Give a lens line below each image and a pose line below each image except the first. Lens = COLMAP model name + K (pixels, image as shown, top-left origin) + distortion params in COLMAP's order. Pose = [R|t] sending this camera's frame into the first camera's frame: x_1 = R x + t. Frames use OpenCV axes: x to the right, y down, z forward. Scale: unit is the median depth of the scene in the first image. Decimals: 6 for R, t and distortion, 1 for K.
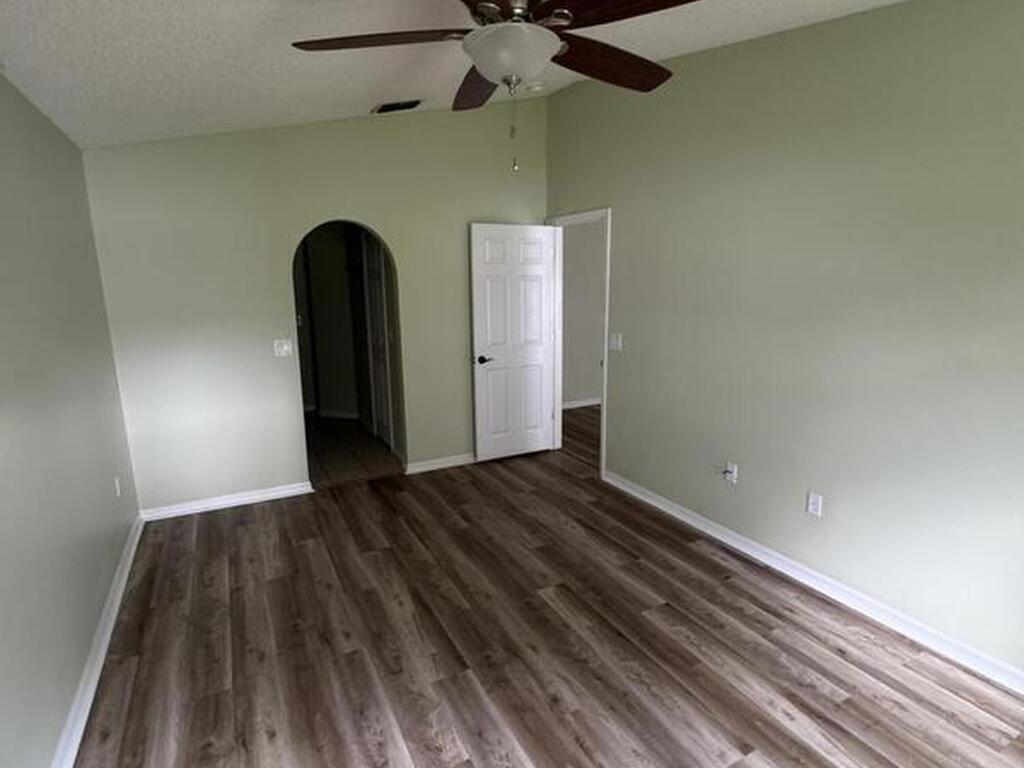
lens RADIAL K [[540.6, 0, 512.0], [0, 540.6, 384.0], [0, 0, 1]] dist [-0.005378, 0.000547]
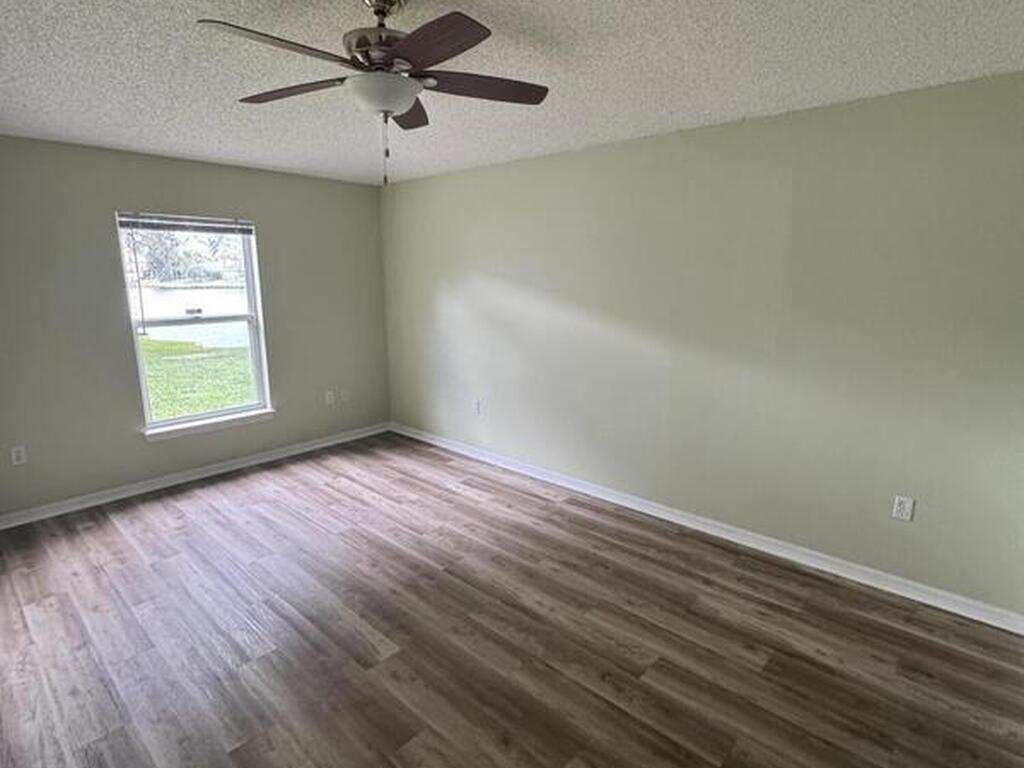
lens RADIAL K [[540.6, 0, 512.0], [0, 540.6, 384.0], [0, 0, 1]] dist [-0.005378, 0.000547]
pose [[-0.941442, 0.080137, -0.327513, 0.127542], [-0.053747, 0.923258, 0.380403, -0.323436], [0.332864, 0.375730, -0.864886, 1.673848]]
